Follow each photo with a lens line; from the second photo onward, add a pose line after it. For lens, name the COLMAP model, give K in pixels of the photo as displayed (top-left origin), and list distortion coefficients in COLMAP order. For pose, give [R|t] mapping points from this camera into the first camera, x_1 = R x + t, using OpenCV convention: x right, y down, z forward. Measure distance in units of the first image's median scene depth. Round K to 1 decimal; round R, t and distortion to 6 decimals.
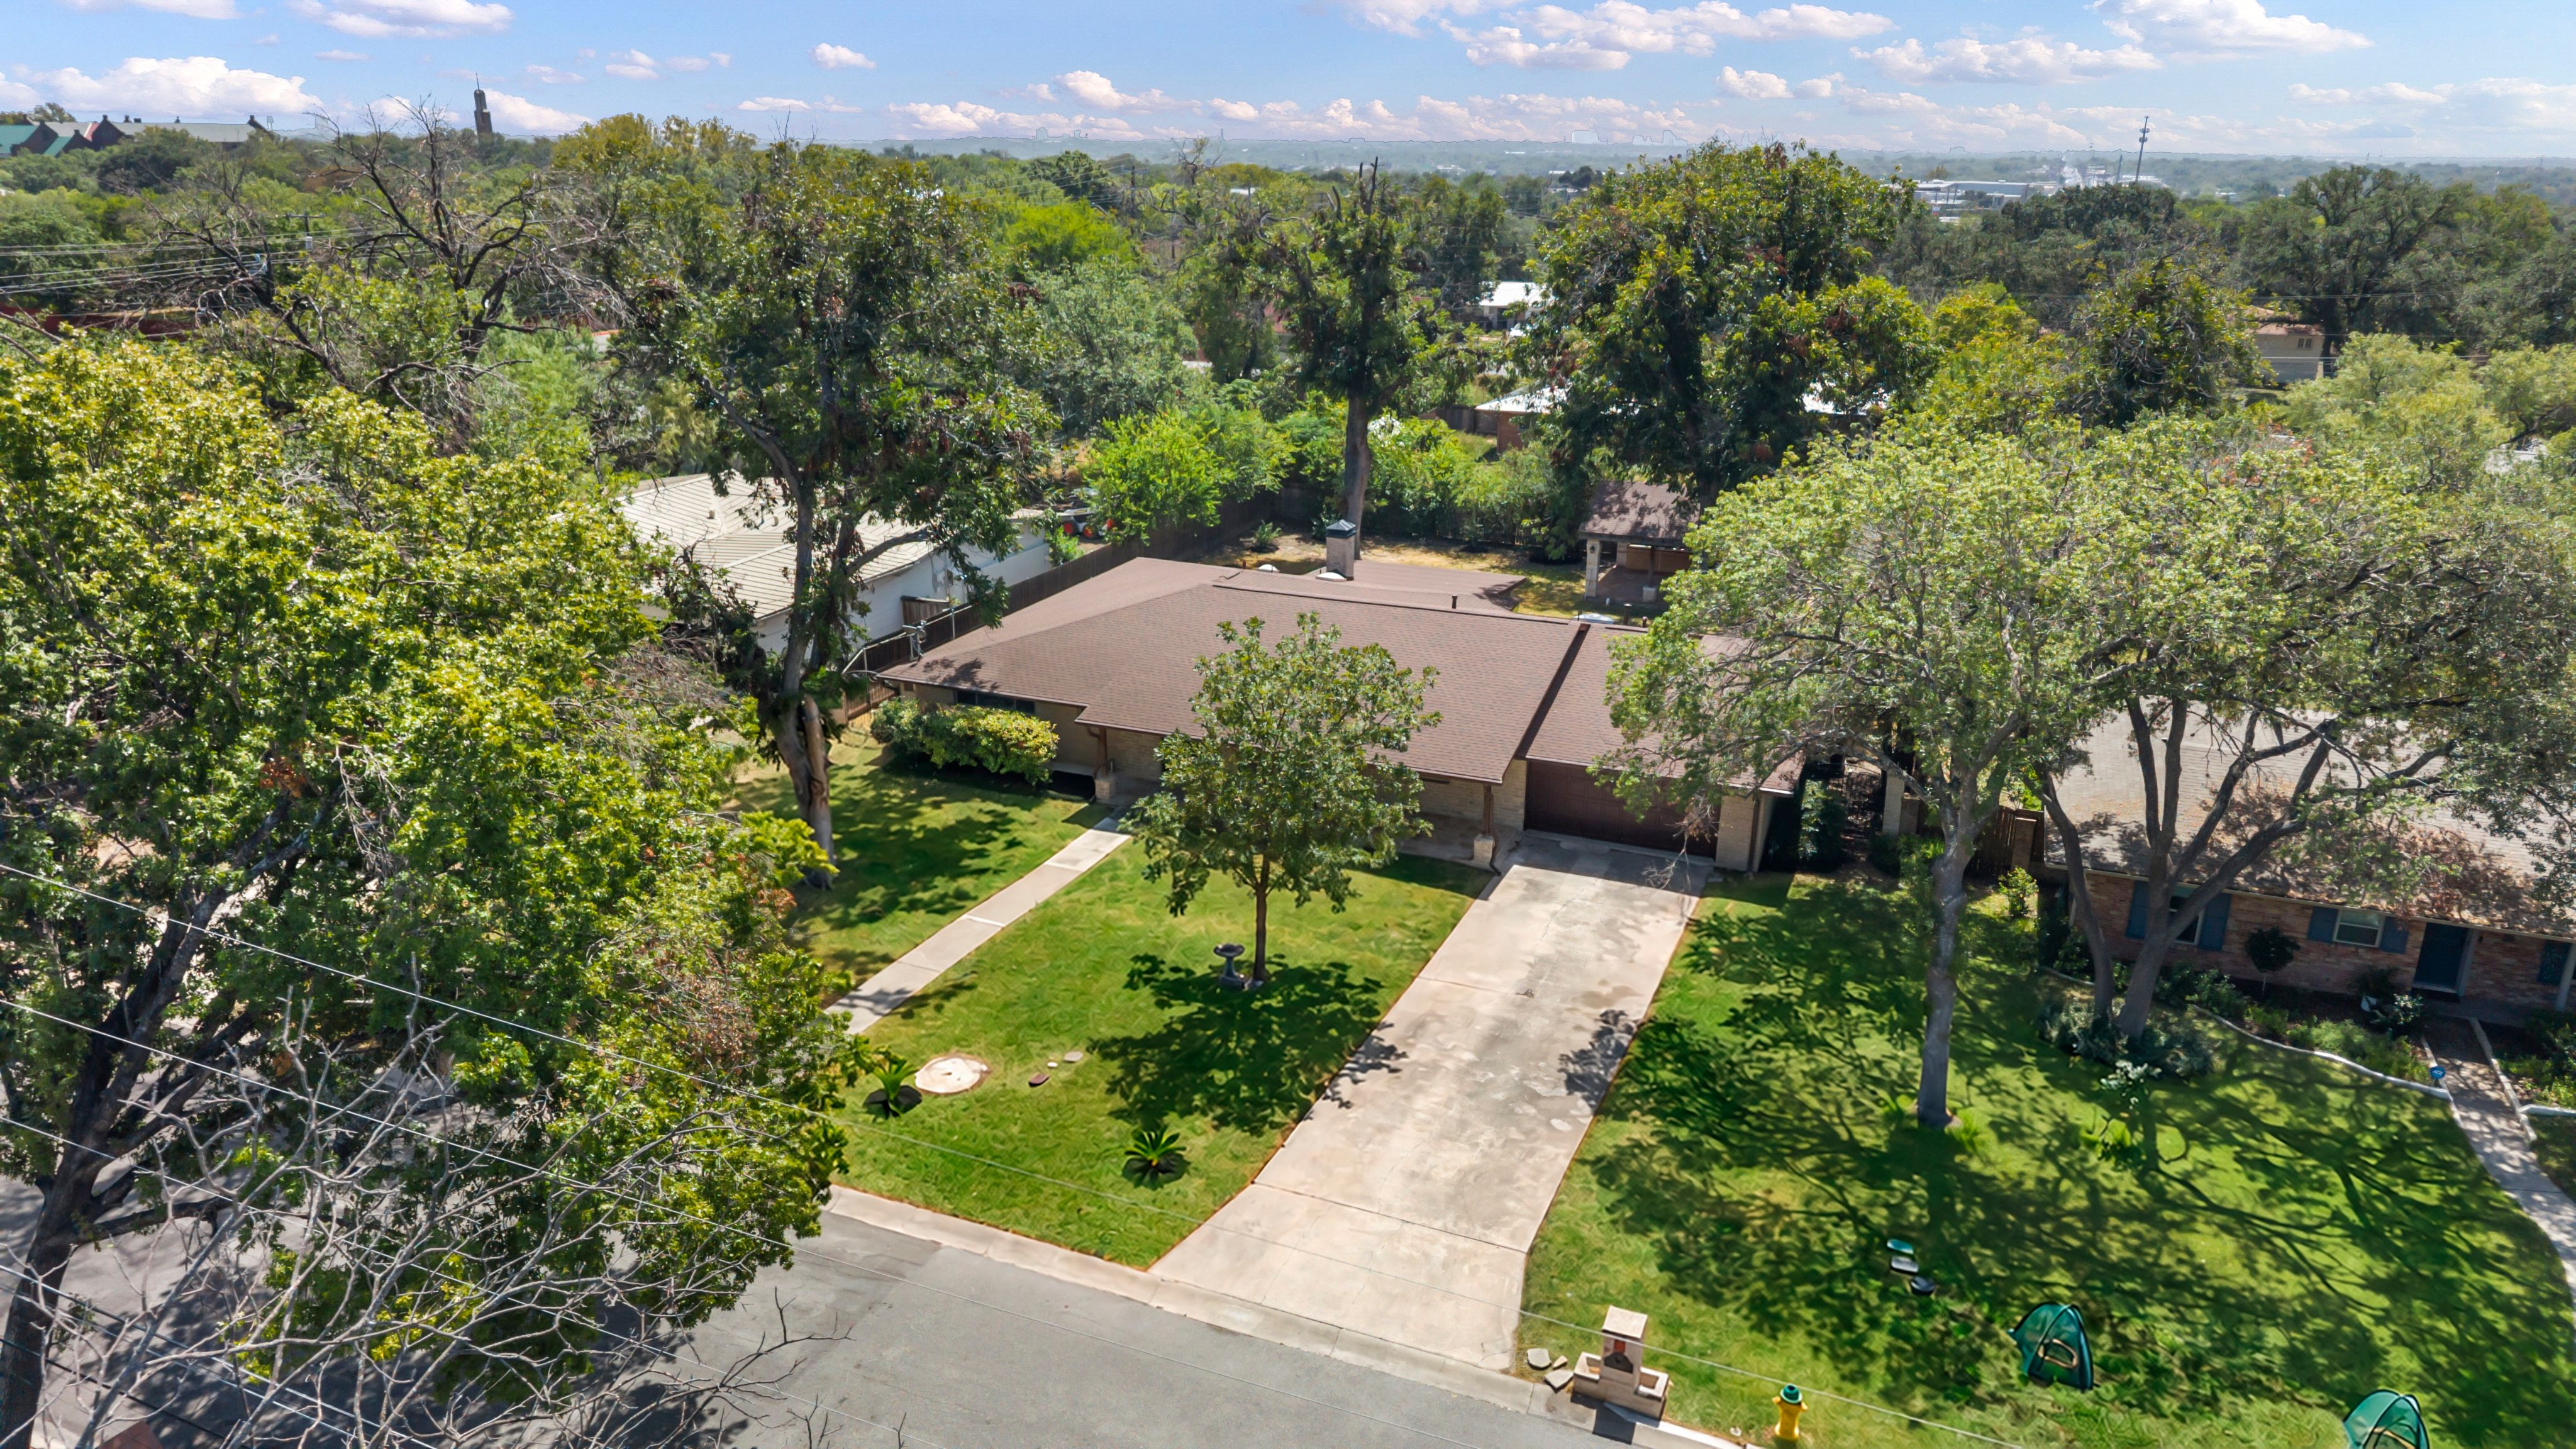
lens RADIAL K [[1803.6, 0, 1281.3], [0, 1803.6, 735.9], [0, 0, 1]] dist [0.007159, -0.000719]
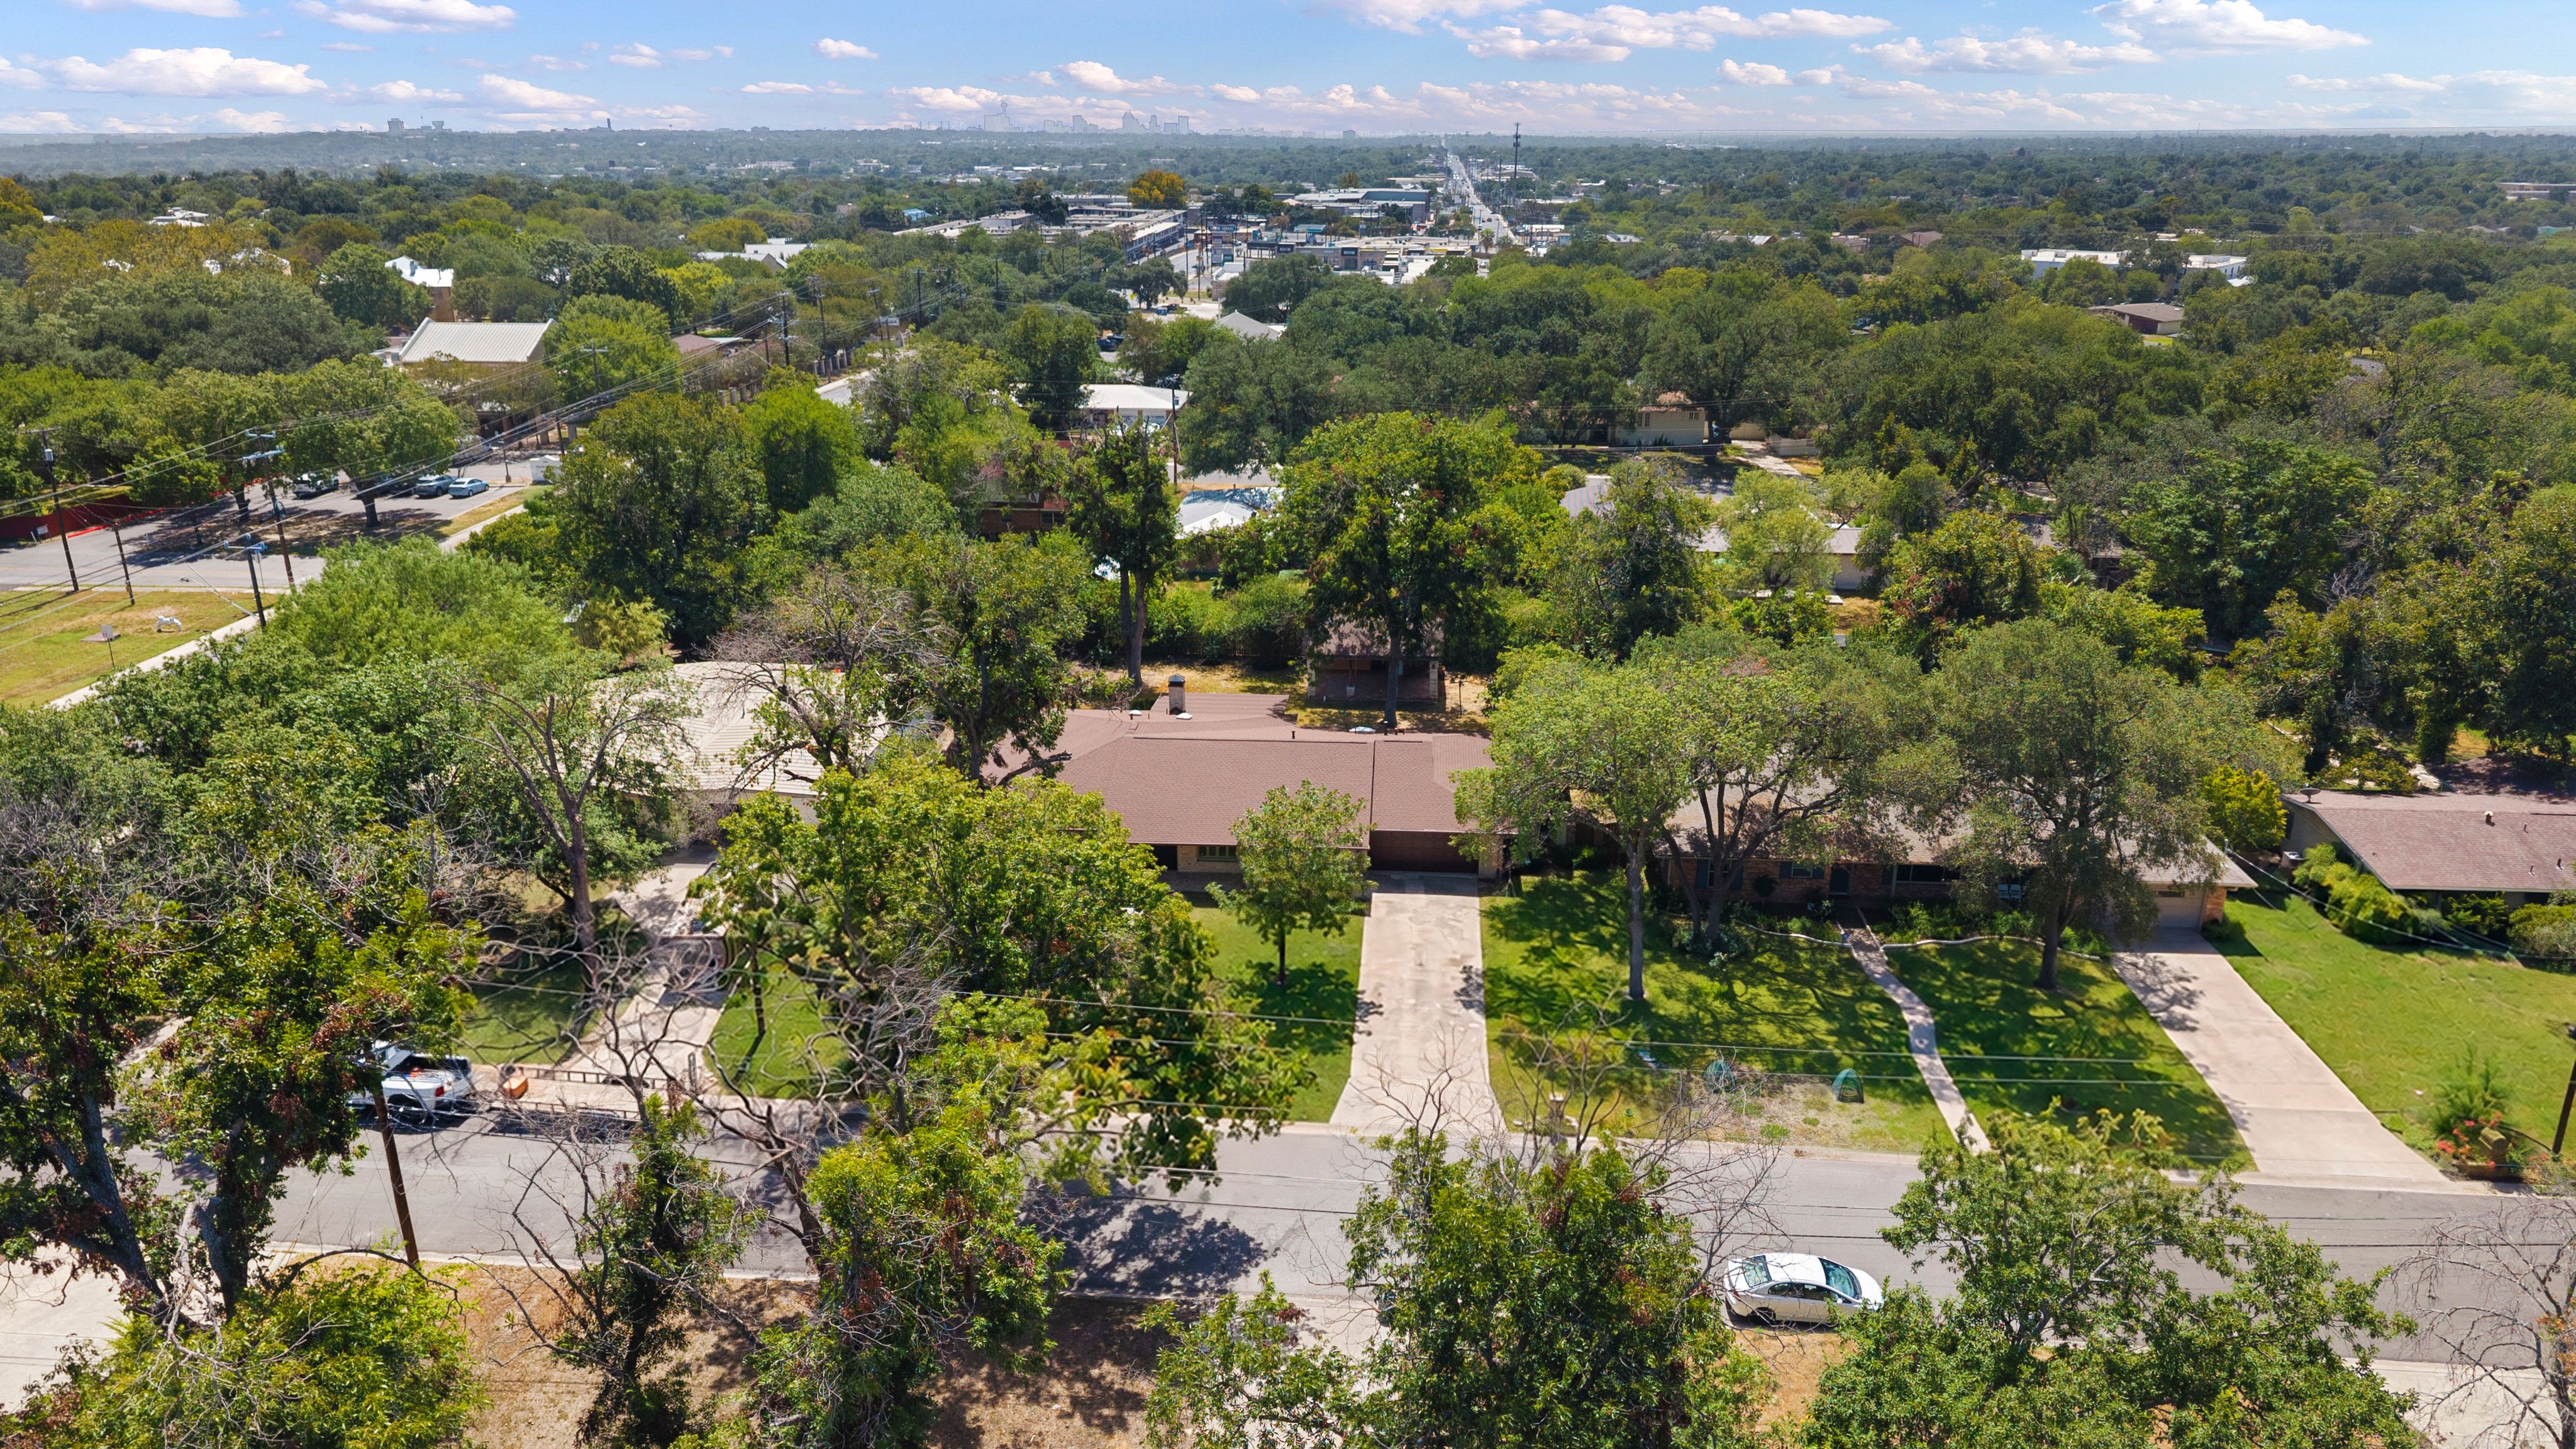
lens RADIAL K [[1803.6, 0, 1282.3], [0, 1803.6, 718.5], [0, 0, 1]] dist [0.007159, -0.000719]
pose [[0.952254, -0.111255, 0.284314, -0.532915], [0.110857, 0.993681, 0.017545, -0.168283], [-0.284469, 0.014811, 0.958571, -0.802274]]
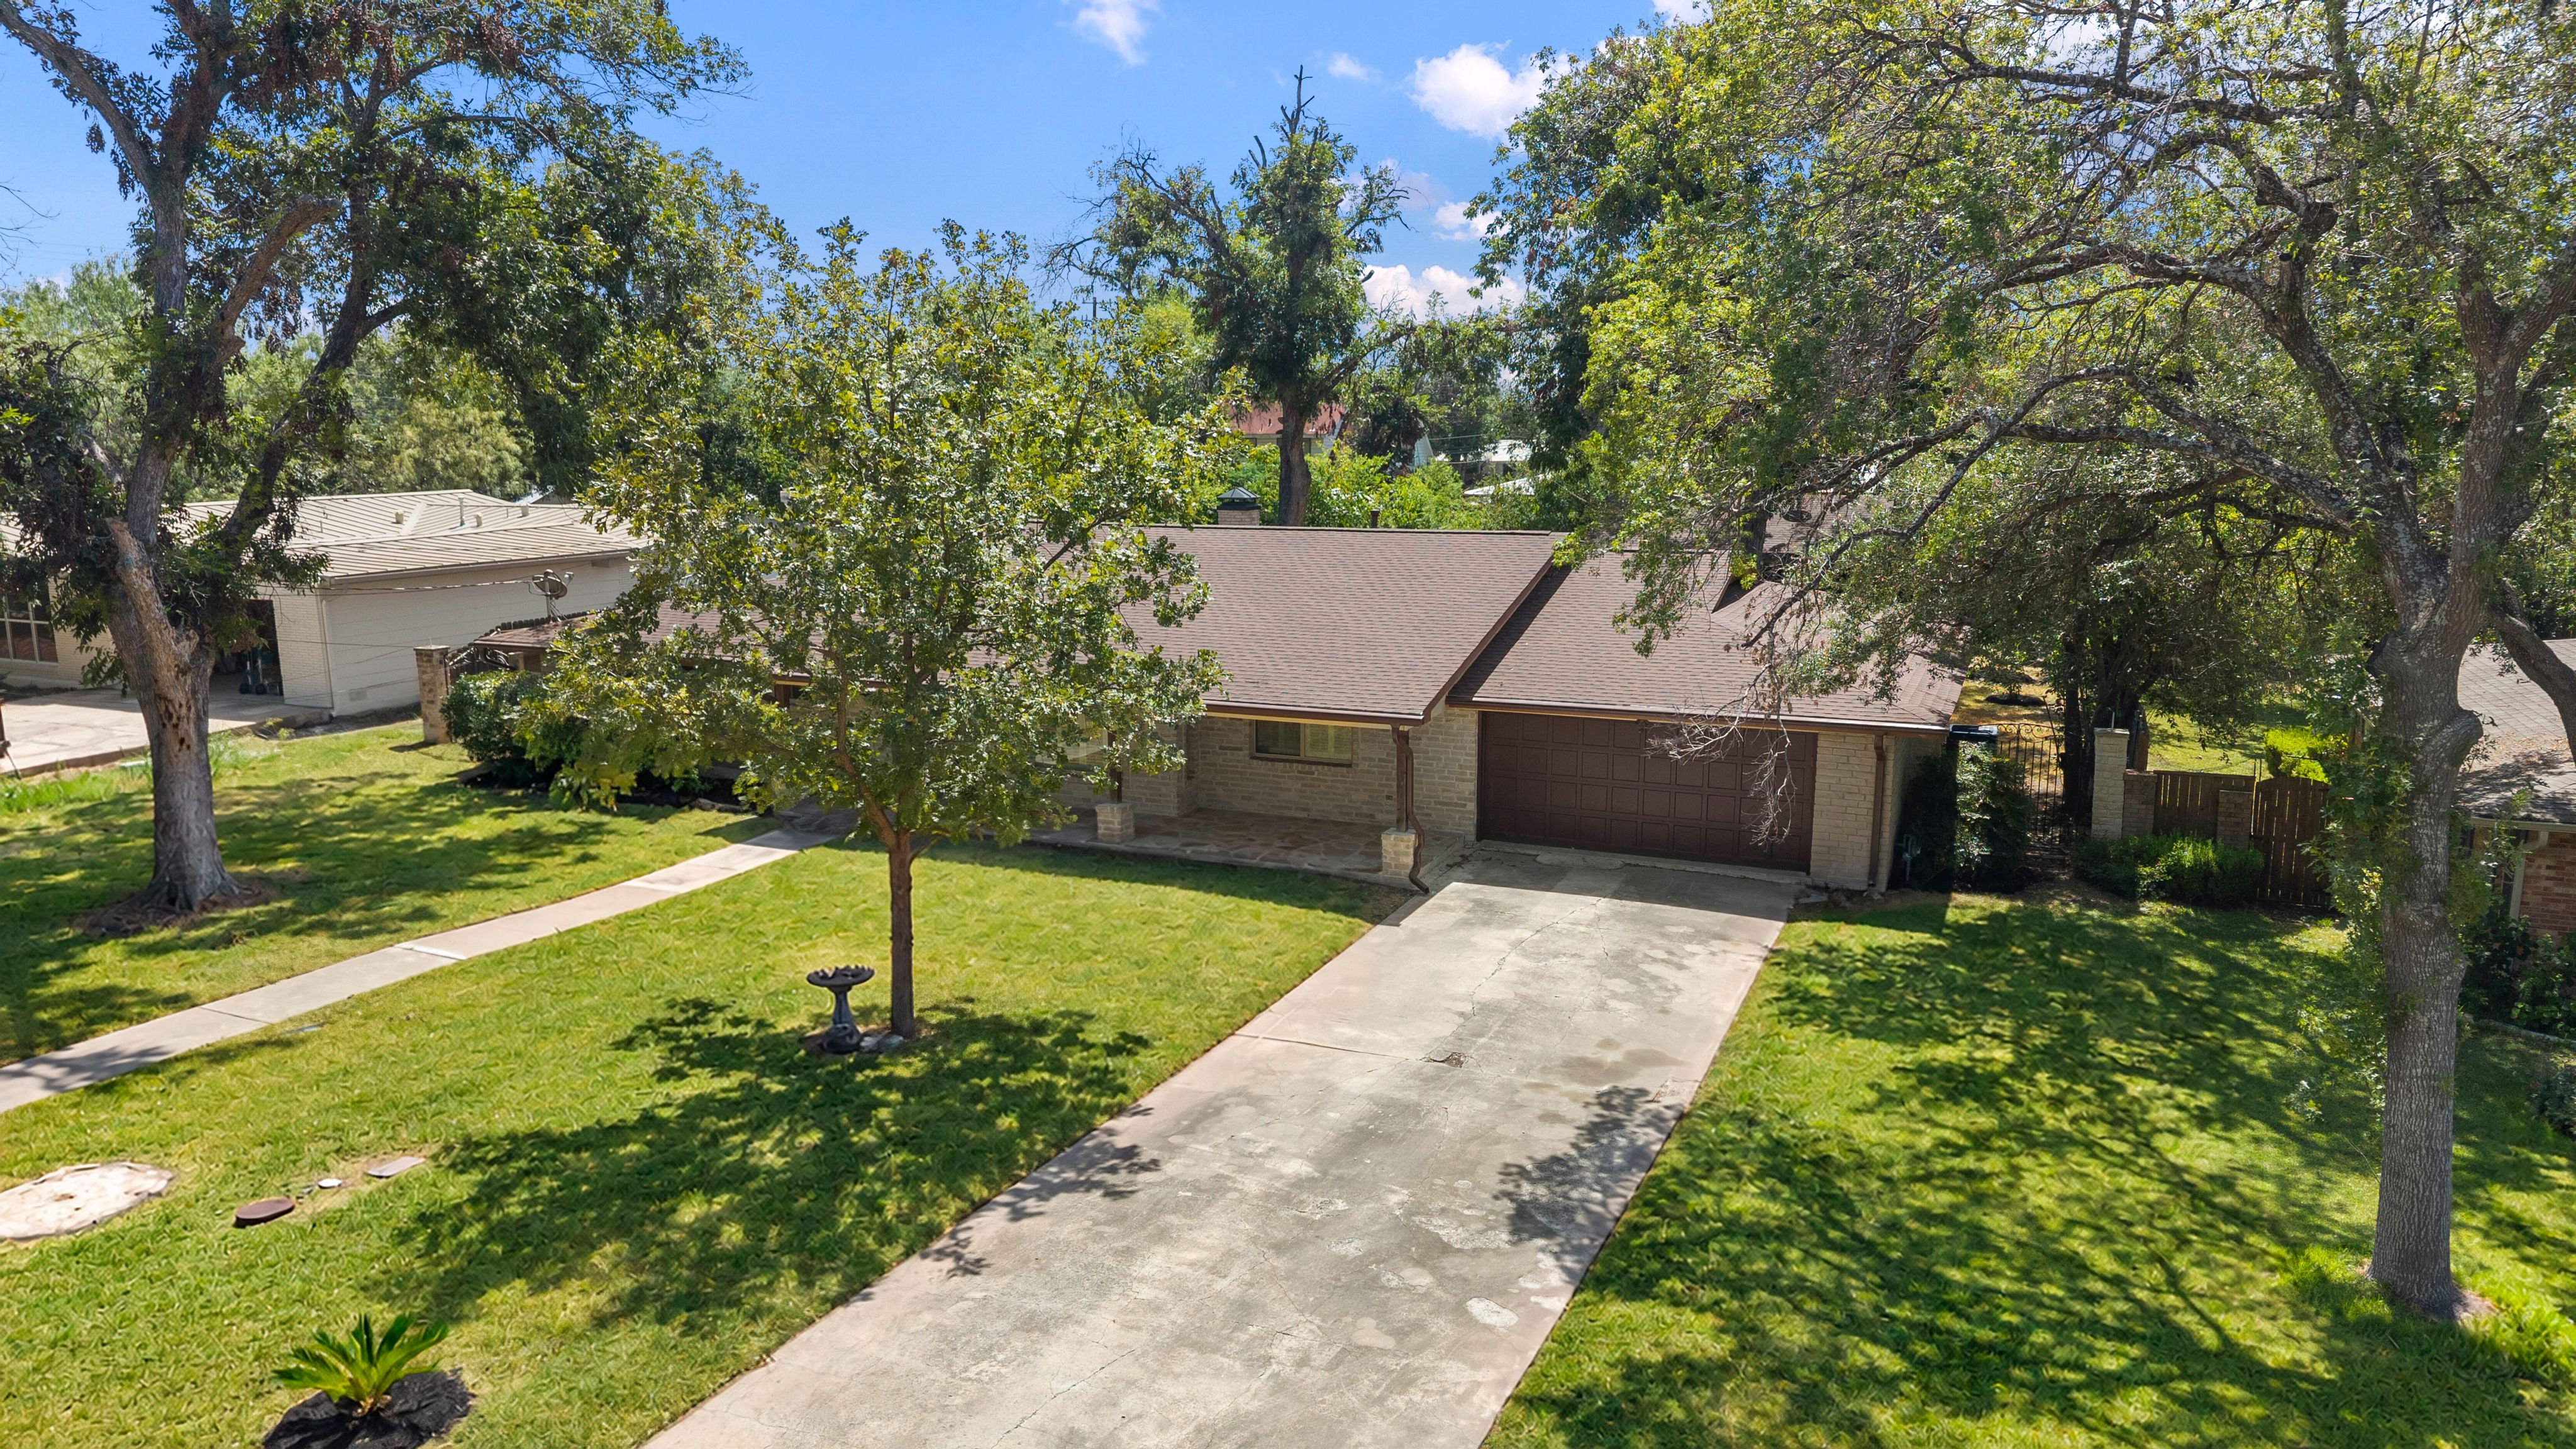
lens RADIAL K [[1803.6, 0, 1287.7], [0, 1803.6, 724.7], [0, 0, 1]] dist [0.007159, -0.000719]
pose [[0.999755, -0.011367, -0.019018, 0.109256], [0.008334, 0.988254, -0.152595, 0.134918], [0.020529, 0.152399, 0.988106, 0.532589]]
